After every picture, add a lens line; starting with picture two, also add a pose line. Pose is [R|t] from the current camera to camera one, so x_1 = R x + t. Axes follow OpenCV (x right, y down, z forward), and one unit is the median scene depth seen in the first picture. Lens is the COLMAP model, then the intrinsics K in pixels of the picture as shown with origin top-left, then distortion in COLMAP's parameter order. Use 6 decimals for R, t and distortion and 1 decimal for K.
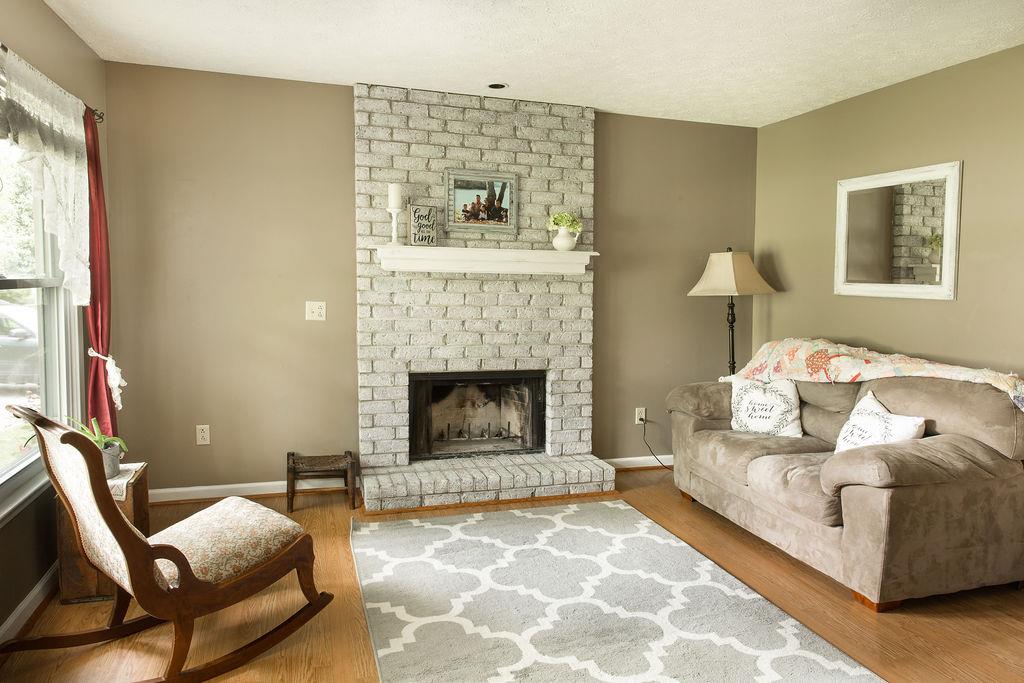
lens RADIAL K [[696.4, 0, 511.5], [0, 696.4, 325.7], [0, 0, 1]] dist [0.007640, -0.000544]
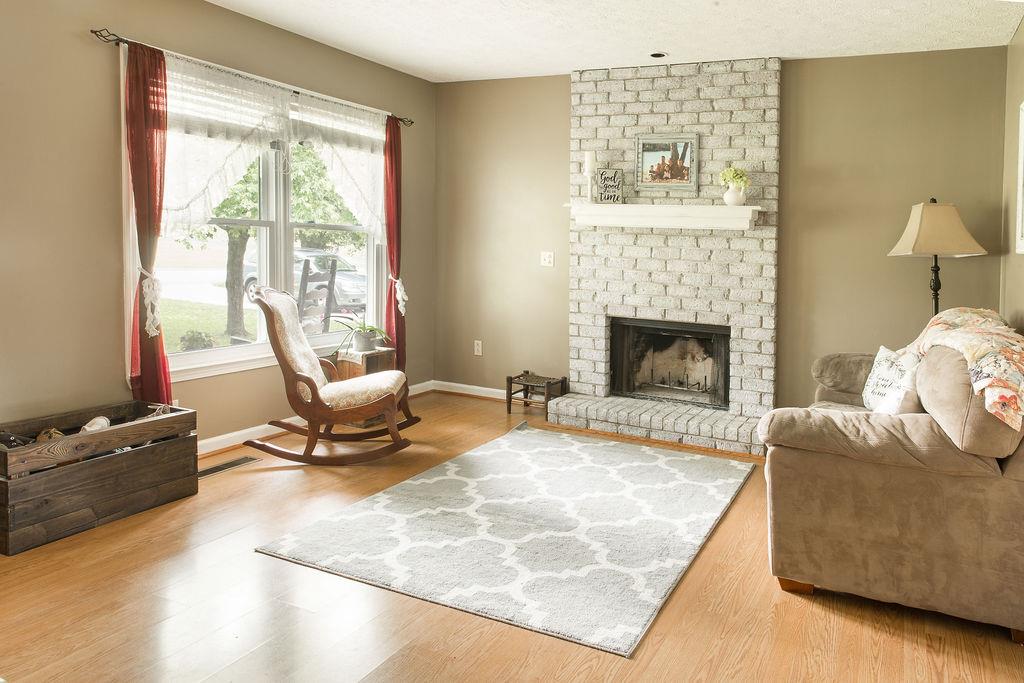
lens RADIAL K [[717.8, 0, 515.1], [0, 717.8, 294.9], [0, 0, 1]] dist [0.003605, -0.000143]
pose [[0.710799, 0.065070, -0.700379, 0.579398], [-0.078558, 0.996826, 0.012884, 0.030621], [0.698995, 0.045862, 0.713655, 0.052966]]
